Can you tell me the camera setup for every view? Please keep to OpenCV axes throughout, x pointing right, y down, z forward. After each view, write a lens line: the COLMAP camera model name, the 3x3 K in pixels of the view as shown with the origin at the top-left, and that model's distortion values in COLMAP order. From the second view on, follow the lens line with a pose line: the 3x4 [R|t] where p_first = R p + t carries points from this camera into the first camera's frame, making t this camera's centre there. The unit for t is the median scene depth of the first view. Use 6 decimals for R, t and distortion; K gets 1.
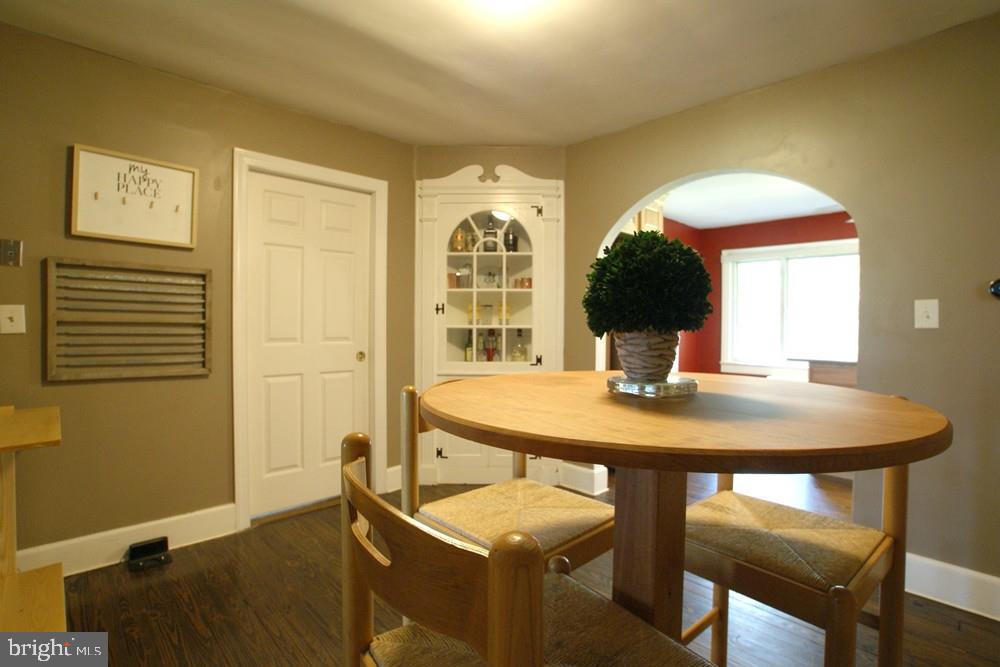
lens RADIAL K [[481.4, 0, 503.1], [0, 481.4, 327.3], [0, 0, 1]] dist [-0.072219, 0.028238]
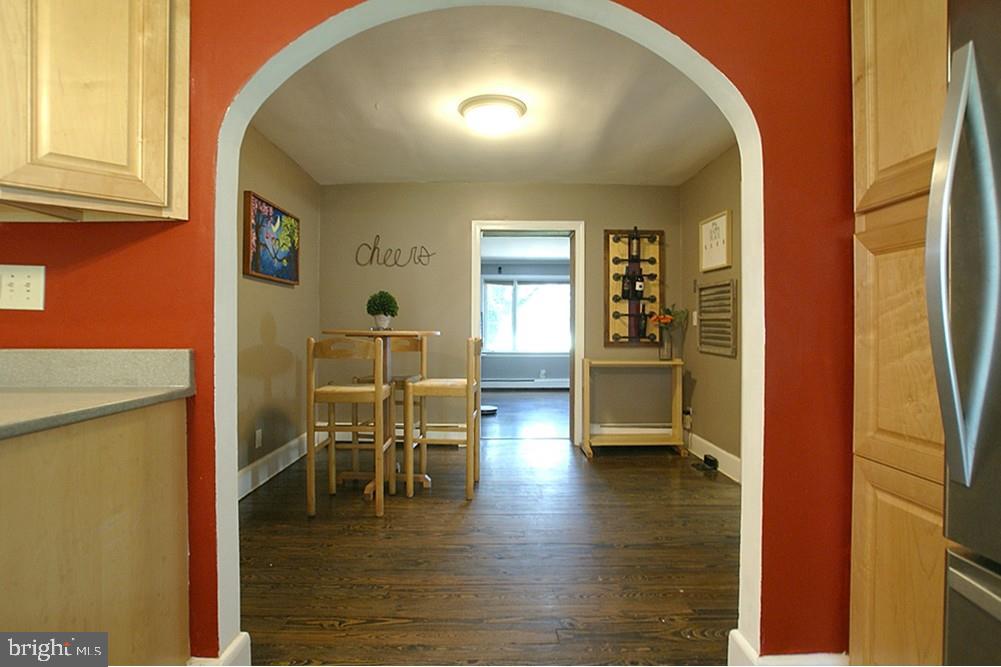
lens RADIAL K [[481.9, 0, 503.6], [0, 481.9, 327.3], [0, 0, 1]] dist [-0.072219, 0.028238]
pose [[-0.667734, -0.010199, -0.744330, 0.856039], [-0.012925, 0.999914, -0.002105, 0.028774], [0.744288, 0.008215, -0.667808, 1.439402]]
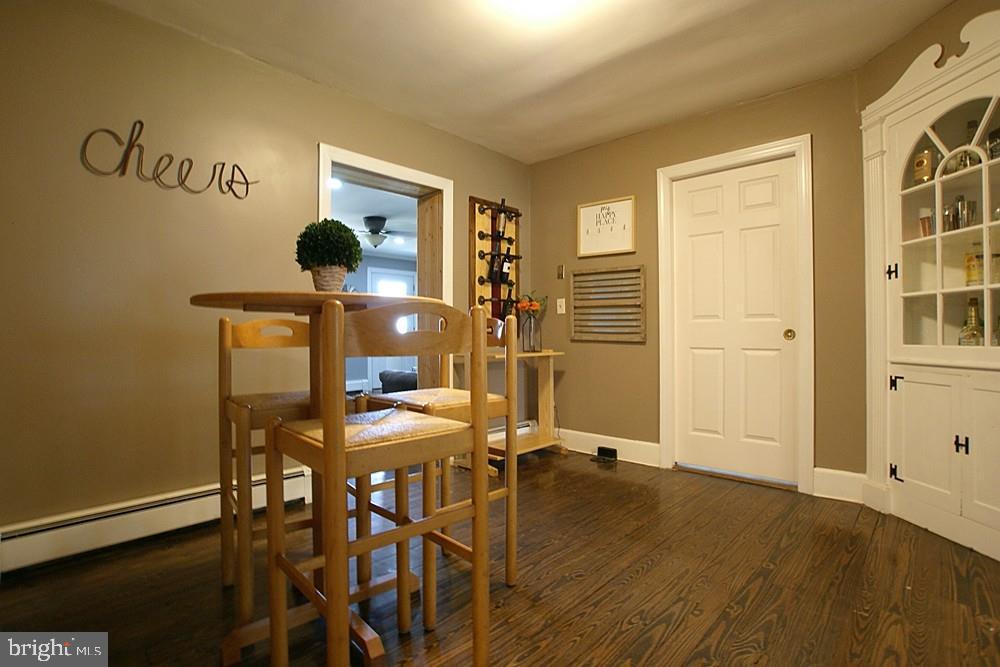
lens RADIAL K [[480.8, 0, 484.8], [0, 480.8, 323.4], [0, 0, 1]] dist [-0.041155, 0.027570]
pose [[0.053317, -0.020983, -0.998357, 0.743625], [-0.006186, 0.999753, -0.021343, 0.080060], [0.998558, 0.007313, 0.053174, 0.468623]]
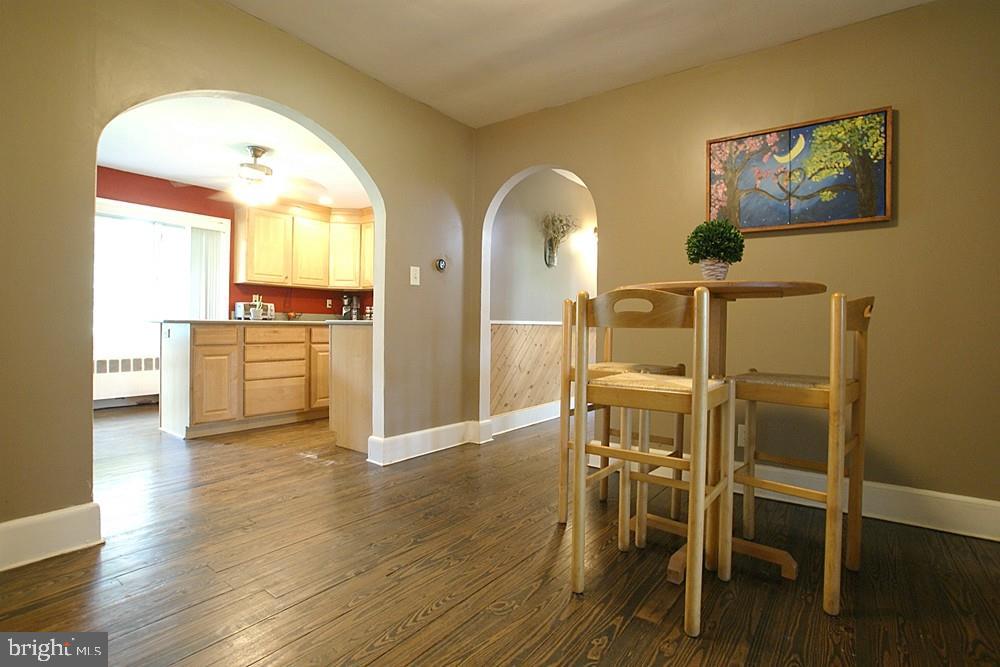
lens RADIAL K [[481.4, 0, 503.1], [0, 481.4, 327.3], [0, 0, 1]] dist [-0.072219, 0.028238]
pose [[-0.193618, -0.012825, 0.980993, -0.606611], [-0.007914, 0.999902, 0.011510, 0.097835], [-0.981045, -0.005535, -0.193701, 0.778082]]
